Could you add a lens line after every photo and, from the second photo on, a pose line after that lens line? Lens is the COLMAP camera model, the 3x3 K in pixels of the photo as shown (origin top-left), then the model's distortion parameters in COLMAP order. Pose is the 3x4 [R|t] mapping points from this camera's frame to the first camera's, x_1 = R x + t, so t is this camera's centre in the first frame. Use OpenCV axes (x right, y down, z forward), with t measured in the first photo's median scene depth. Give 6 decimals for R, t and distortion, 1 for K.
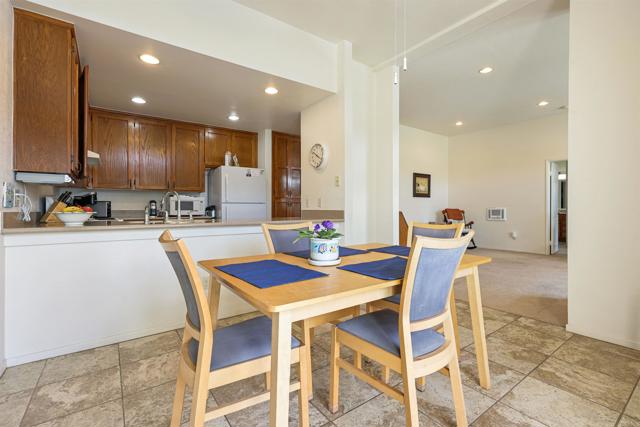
lens RADIAL K [[287.9, 0, 324.5], [0, 287.9, 207.1], [0, 0, 1]] dist [0.000205, 0.000667]
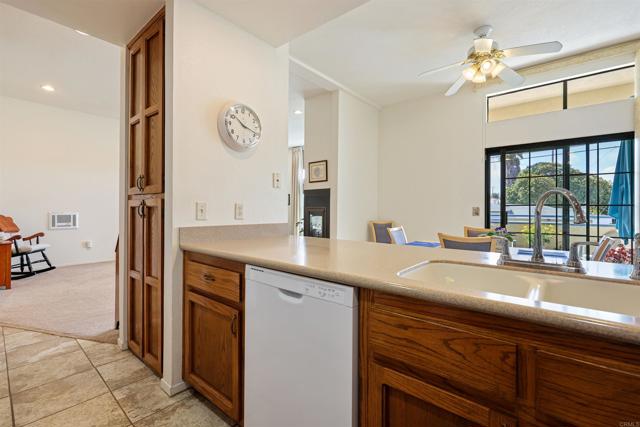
lens RADIAL K [[287.9, 0, 318.7], [0, 287.9, 209.9], [0, 0, 1]] dist [0.000205, 0.000667]
pose [[-0.207284, 0.001385, 0.978280, -0.299192], [-0.008802, 0.999956, -0.003281, -0.008492], [-0.978241, -0.009291, -0.207263, 0.485327]]
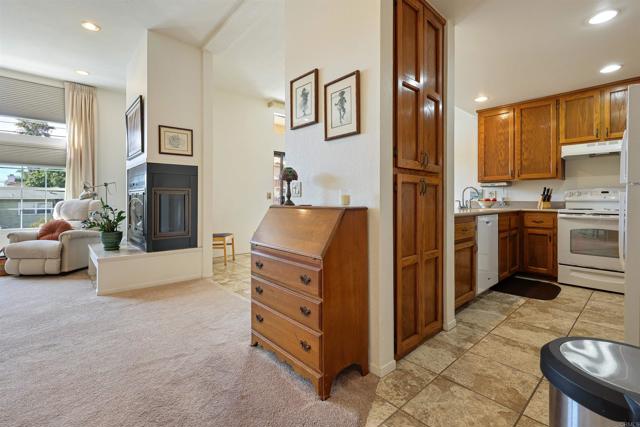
lens RADIAL K [[287.9, 0, 318.3], [0, 287.9, 201.5], [0, 0, 1]] dist [0.000205, 0.000667]
pose [[-0.997137, 0.002017, -0.075590, 0.135120], [0.001837, 0.999995, 0.002457, 0.005277], [0.075595, 0.002312, -0.997136, 0.863364]]
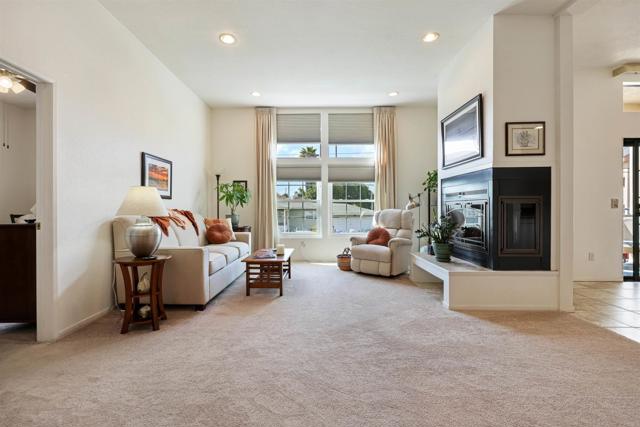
lens RADIAL K [[287.9, 0, 314.6], [0, 287.9, 212.3], [0, 0, 1]] dist [0.000205, 0.000667]
pose [[-0.783466, -0.002681, 0.621429, 0.320627], [0.002522, 0.999969, 0.007494, 0.002356], [-0.621430, 0.007439, -0.783435, 0.855730]]
